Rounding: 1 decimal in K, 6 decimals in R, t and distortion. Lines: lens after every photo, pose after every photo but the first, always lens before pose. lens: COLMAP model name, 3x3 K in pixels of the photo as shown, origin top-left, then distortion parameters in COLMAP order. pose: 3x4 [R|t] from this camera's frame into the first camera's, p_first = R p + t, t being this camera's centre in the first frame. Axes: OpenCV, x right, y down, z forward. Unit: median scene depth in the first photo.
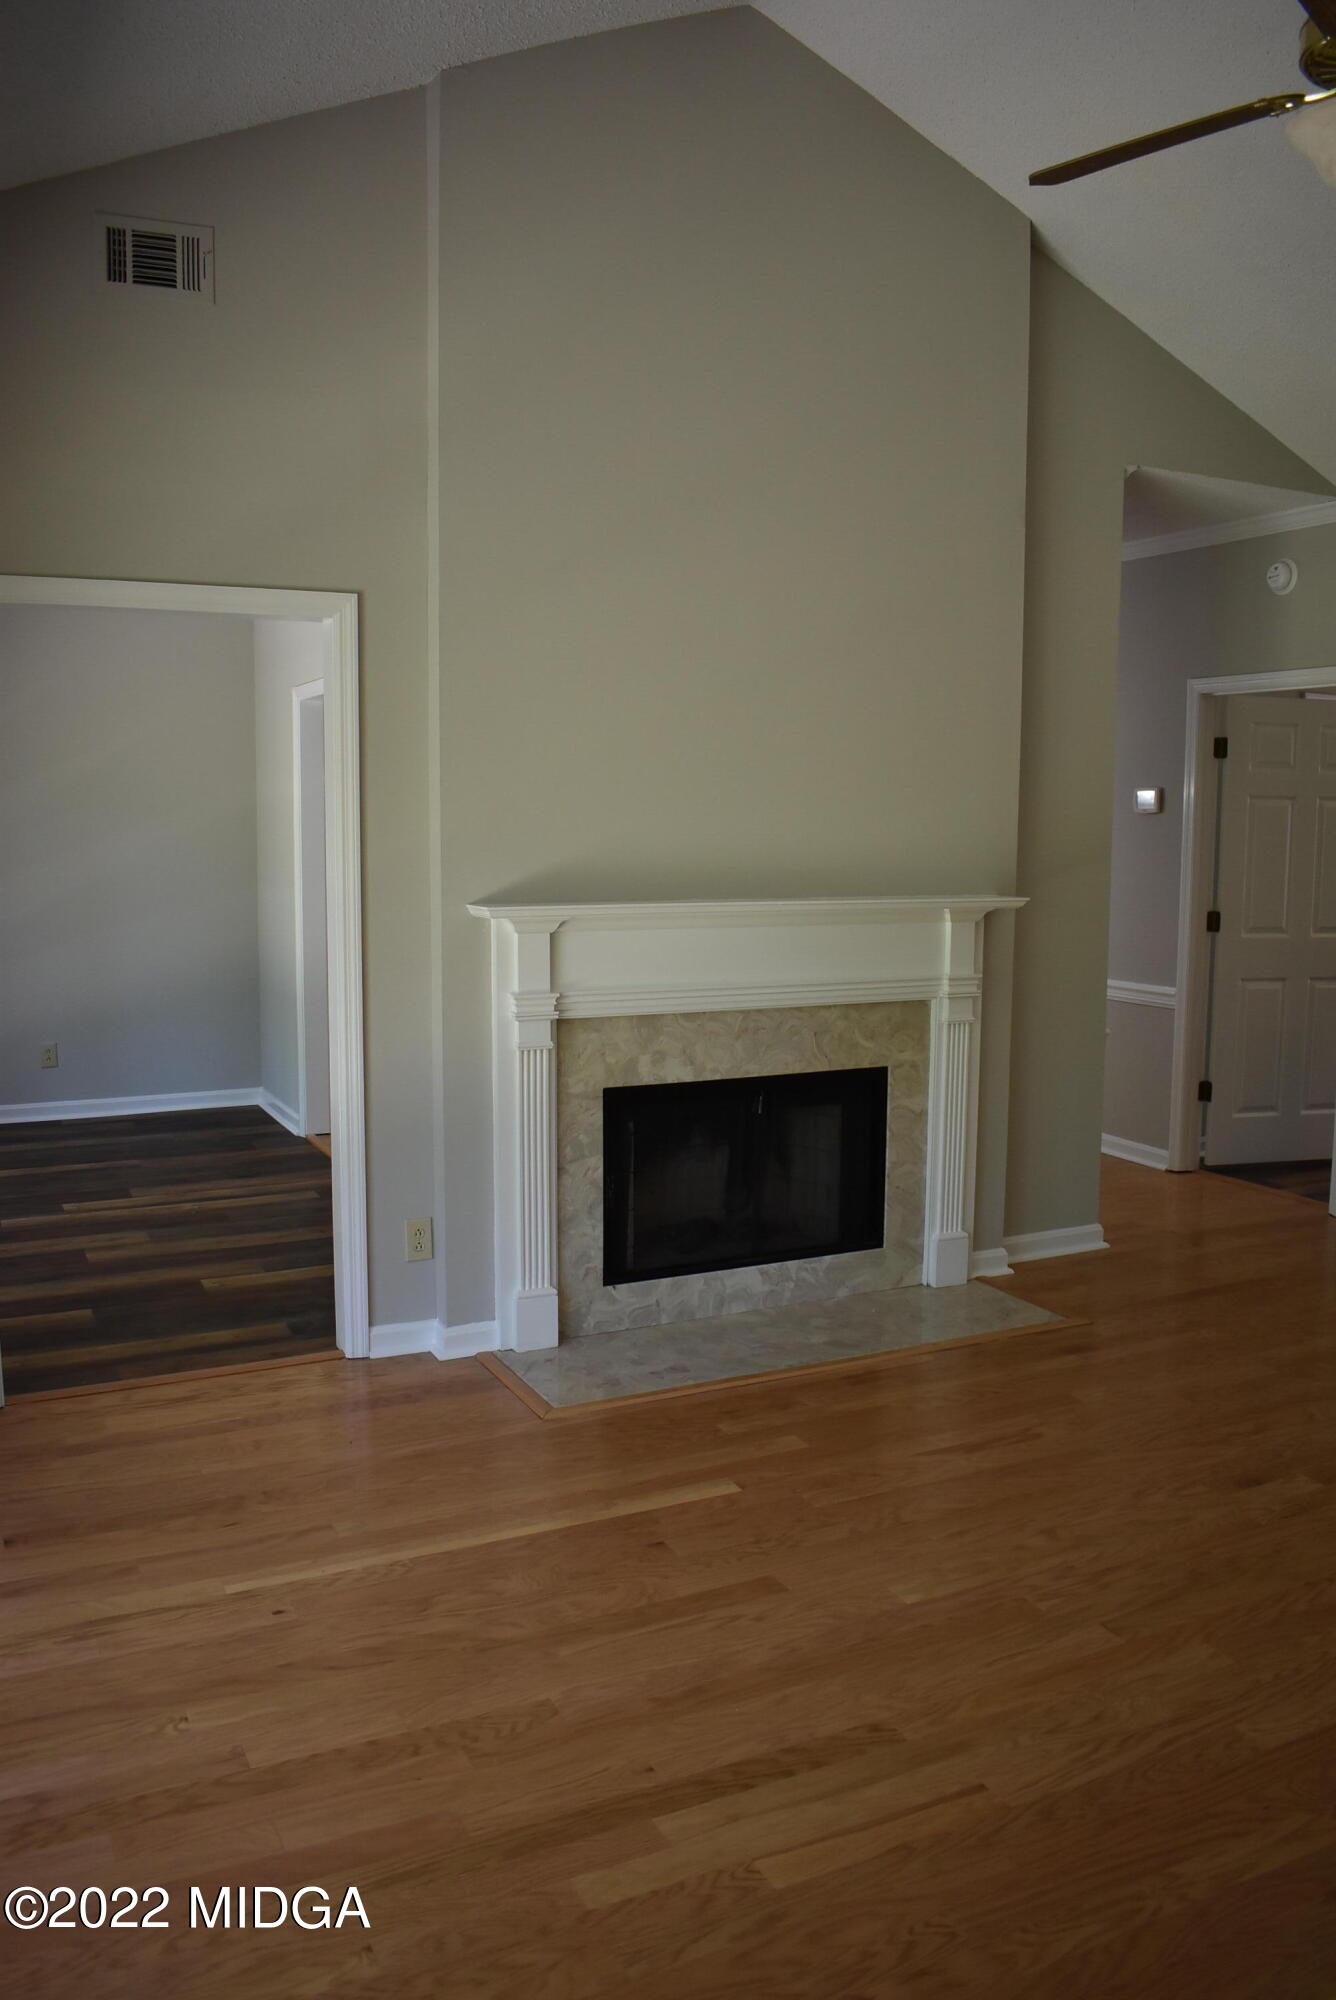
lens RADIAL K [[1577.8, 0, 682.7], [0, 1577.8, 1000.5], [0, 0, 1]] dist [-0.104356, 0.019291]
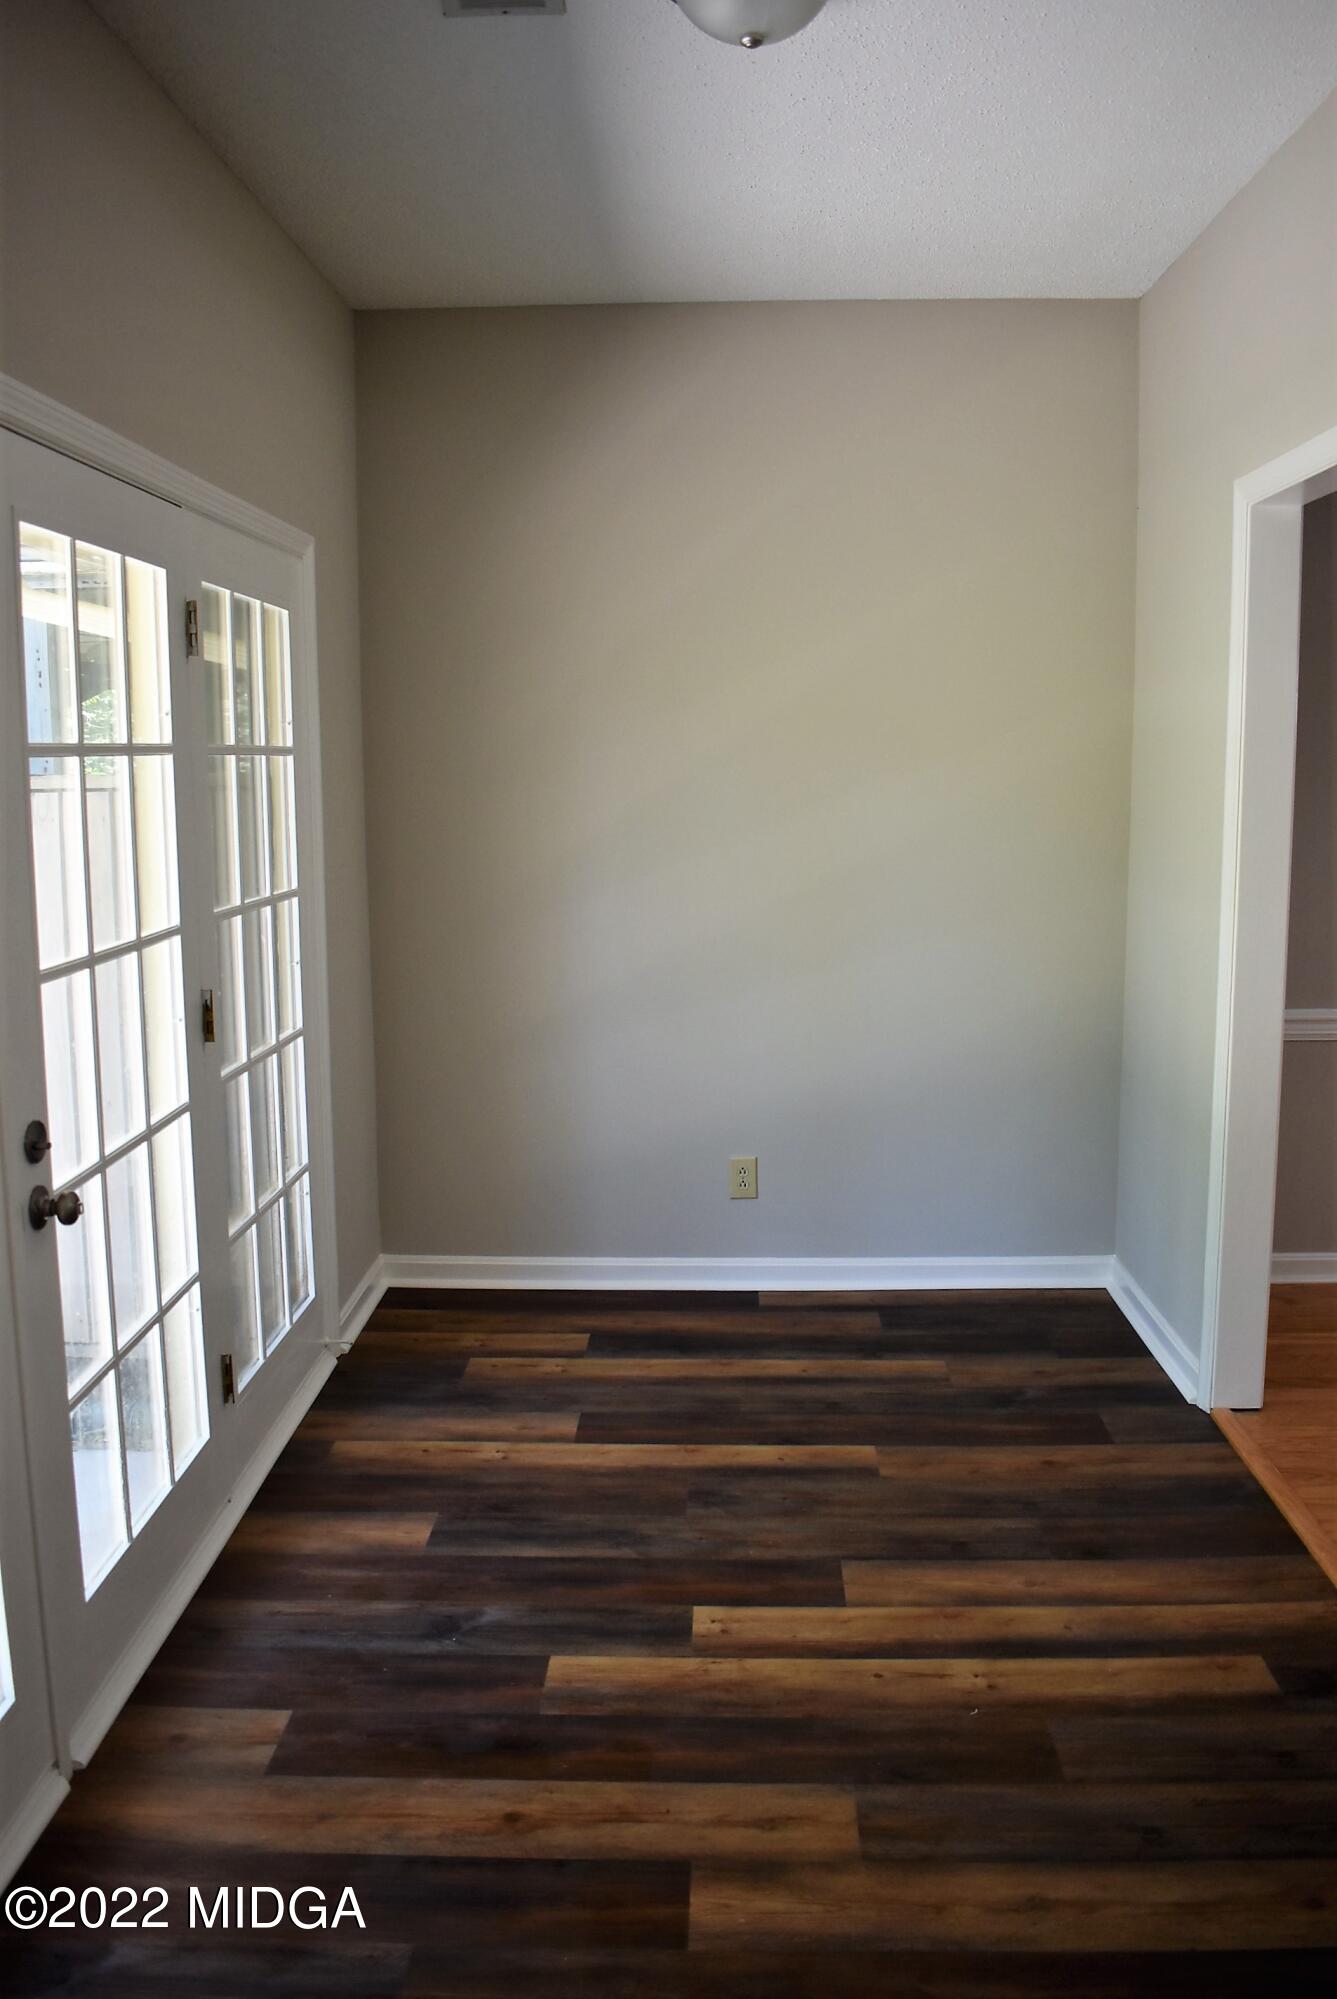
lens RADIAL K [[1577.1, 0, 668.1], [0, 1577.1, 999.8], [0, 0, 1]] dist [-0.104356, 0.019291]
pose [[0.875039, 0.054195, -0.481009, -0.145324], [-0.036843, 0.998287, 0.045451, -0.050598], [0.482648, -0.022049, 0.875537, 0.442665]]
